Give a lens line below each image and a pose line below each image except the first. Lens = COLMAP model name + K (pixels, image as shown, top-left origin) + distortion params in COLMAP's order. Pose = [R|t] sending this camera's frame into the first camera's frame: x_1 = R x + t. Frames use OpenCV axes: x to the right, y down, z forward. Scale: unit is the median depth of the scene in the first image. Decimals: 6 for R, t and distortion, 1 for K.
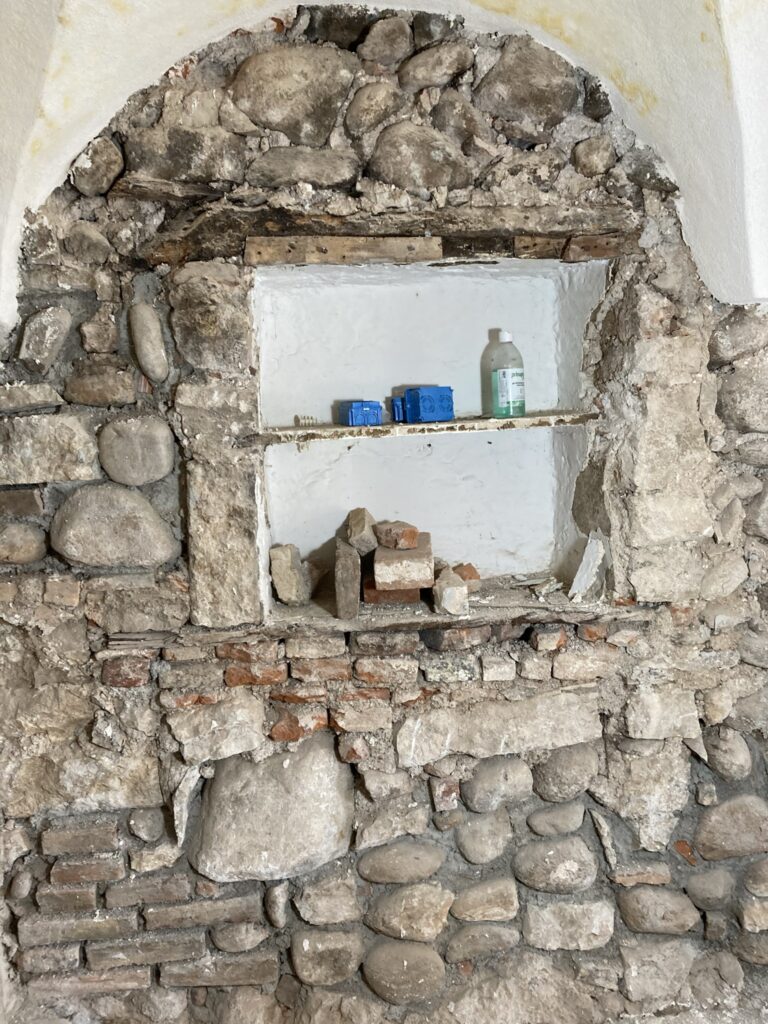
lens RADIAL K [[820.5, 0, 383.2], [0, 820.5, 509.0], [0, 0, 1]] dist [0.033007, 0.001657]
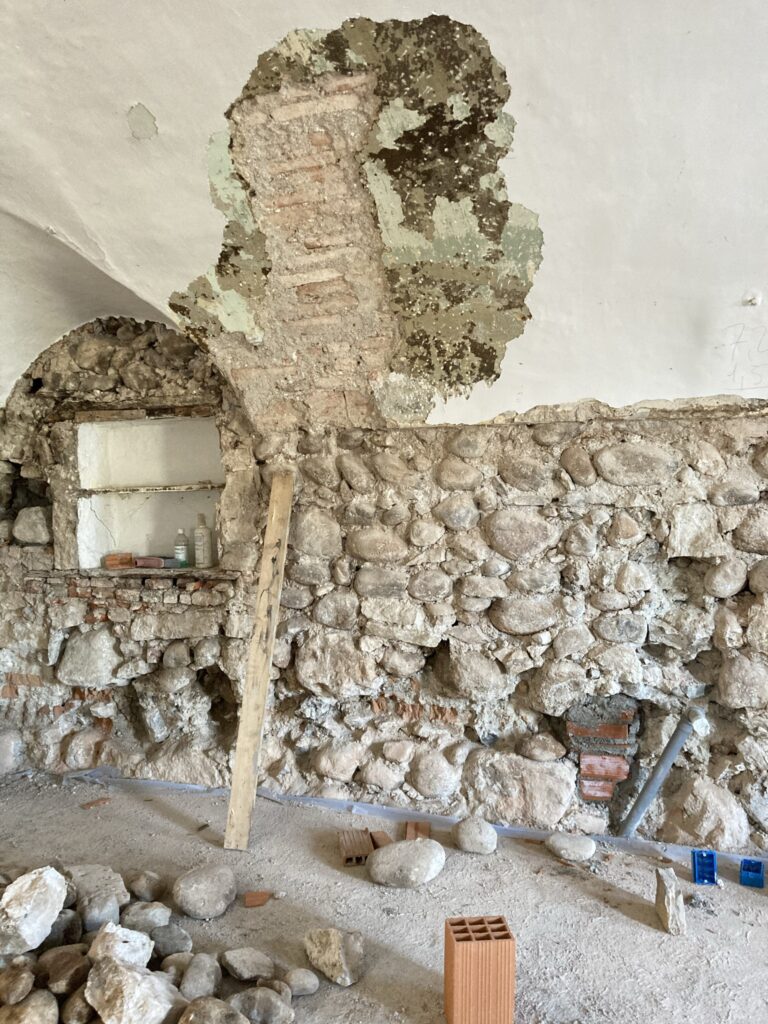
lens RADIAL K [[820.5, 0, 384.8], [0, 820.5, 512.2], [0, 0, 1]] dist [0.033007, 0.001657]
pose [[0.921698, 0.022538, -0.387252, 1.622216], [-0.058380, 0.995000, -0.081041, 0.118226], [0.383490, 0.097303, 0.918405, -0.883375]]
